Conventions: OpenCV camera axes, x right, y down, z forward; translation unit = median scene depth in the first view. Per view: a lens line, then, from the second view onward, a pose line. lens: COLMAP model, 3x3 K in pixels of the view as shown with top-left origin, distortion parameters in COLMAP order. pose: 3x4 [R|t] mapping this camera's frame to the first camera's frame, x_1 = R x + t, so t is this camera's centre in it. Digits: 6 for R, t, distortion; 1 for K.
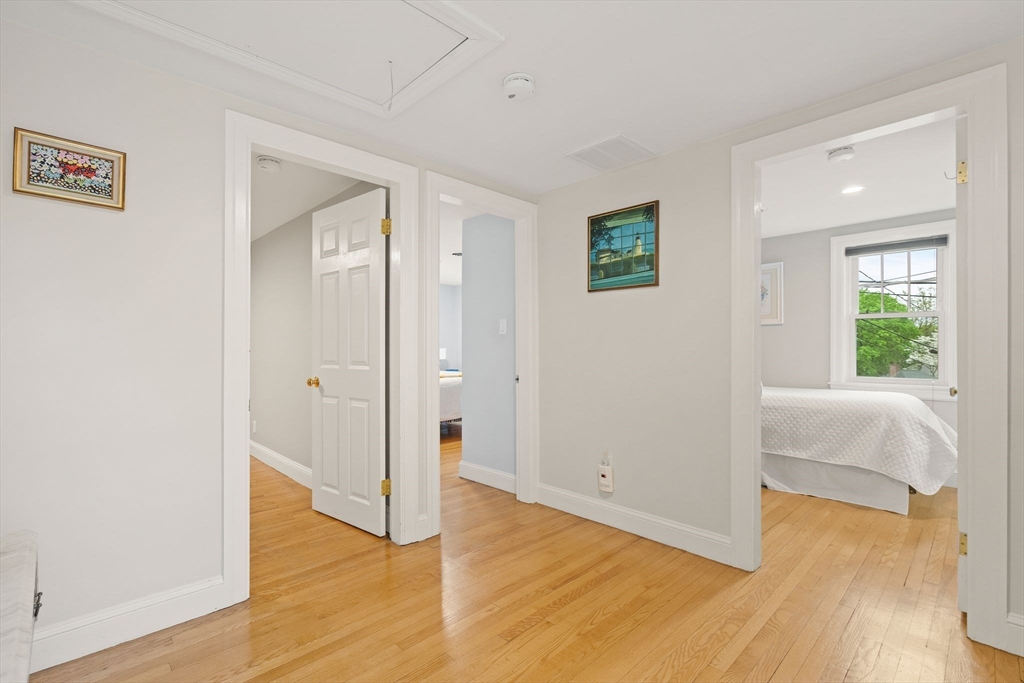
lens RADIAL K [[453.1, 0, 513.6], [0, 453.1, 343.2], [0, 0, 1]] dist [0.001999, 0.000419]
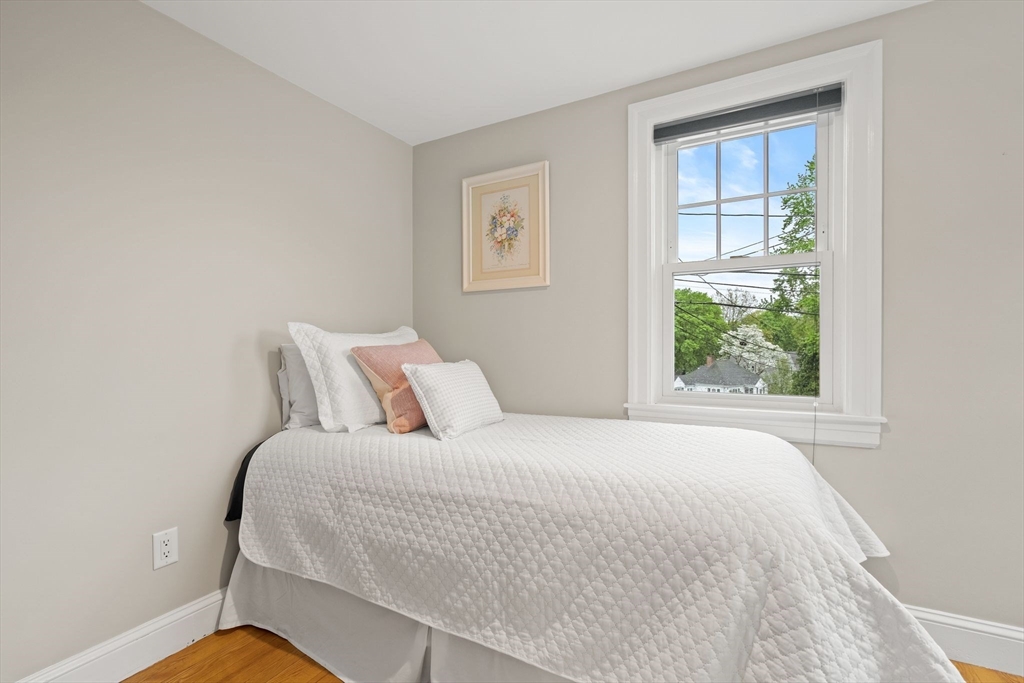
lens RADIAL K [[453.1, 0, 503.8], [0, 453.1, 342.5], [0, 0, 1]] dist [0.001999, 0.000419]
pose [[0.963134, -0.006811, 0.268937, 0.523486], [0.004419, 0.999945, 0.009501, 0.017892], [-0.268987, -0.007962, 0.963111, 0.676936]]
